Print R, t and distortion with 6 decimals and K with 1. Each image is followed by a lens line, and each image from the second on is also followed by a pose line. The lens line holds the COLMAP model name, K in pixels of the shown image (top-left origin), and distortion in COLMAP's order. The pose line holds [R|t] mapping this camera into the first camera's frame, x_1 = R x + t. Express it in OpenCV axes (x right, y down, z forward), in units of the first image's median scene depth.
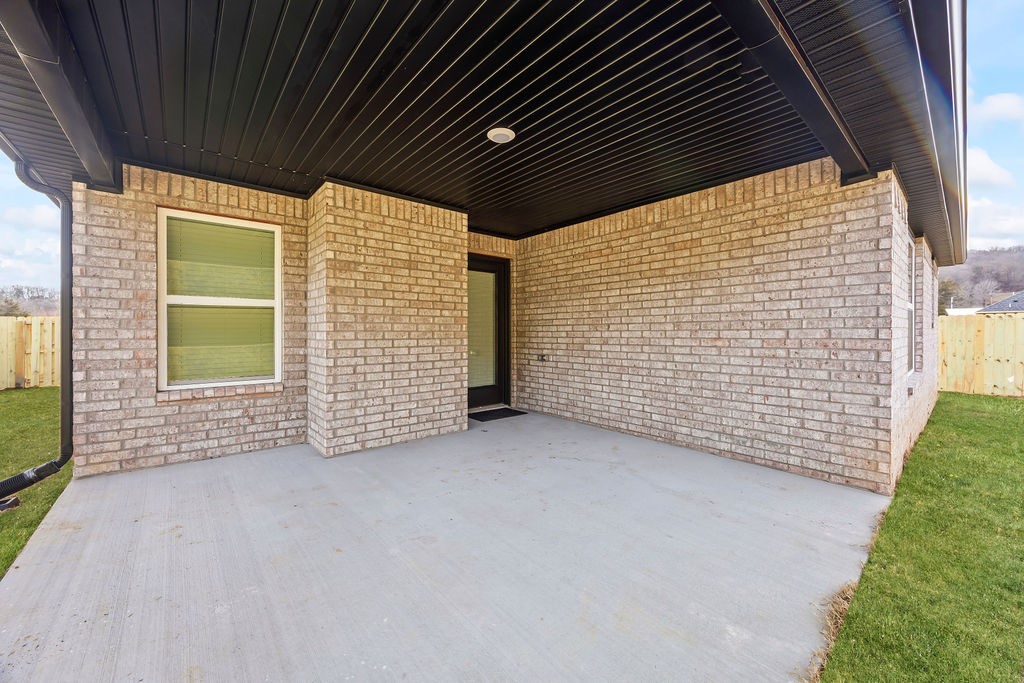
lens RADIAL K [[389.8, 0, 508.3], [0, 389.8, 334.3], [0, 0, 1]] dist [-0.002518, -0.000229]
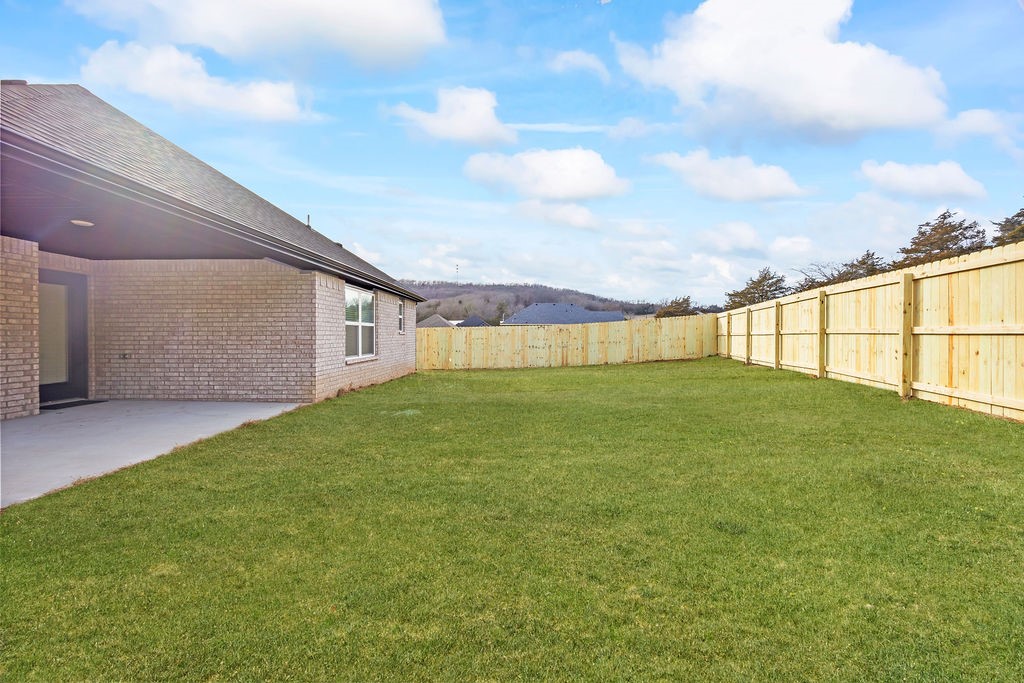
lens RADIAL K [[389.1, 0, 507.2], [0, 389.1, 338.2], [0, 0, 1]] dist [-0.001826, -0.000104]
pose [[0.666596, -0.002942, 0.745414, -0.034434], [0.002794, 0.999995, 0.001448, 0.002530], [-0.745414, 0.001118, 0.666601, -1.087657]]
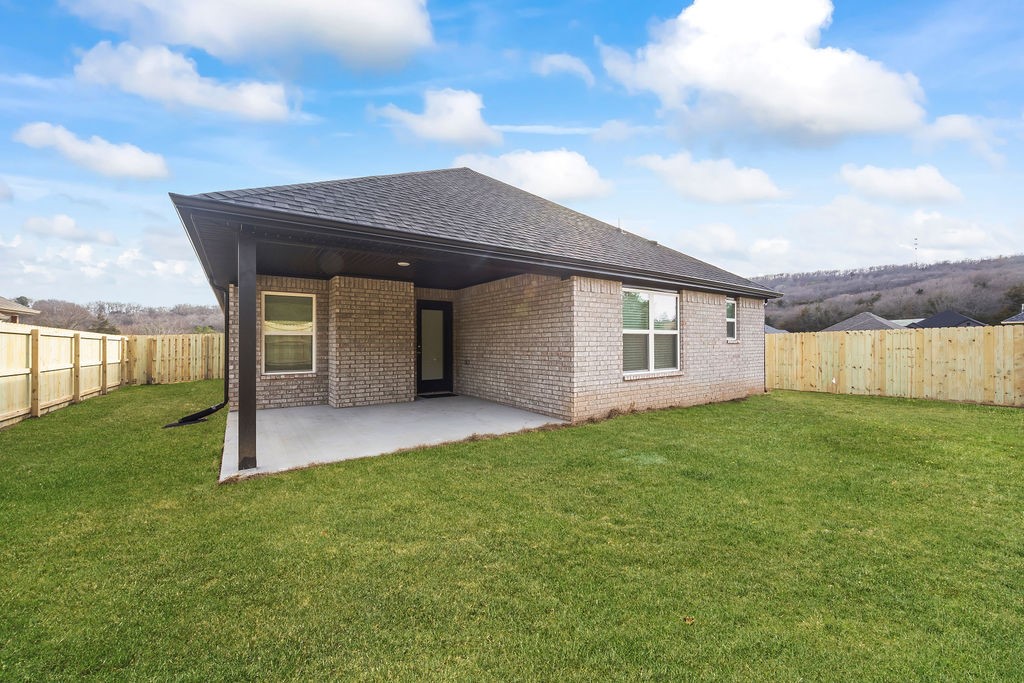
lens RADIAL K [[393.1, 0, 508.3], [0, 393.1, 341.7], [0, 0, 1]] dist [0.001136, 0.000077]
pose [[0.995588, -0.002141, -0.093809, 0.573216], [0.001410, 0.999968, -0.007861, -0.018802], [0.093823, 0.007694, 0.995559, -0.888827]]
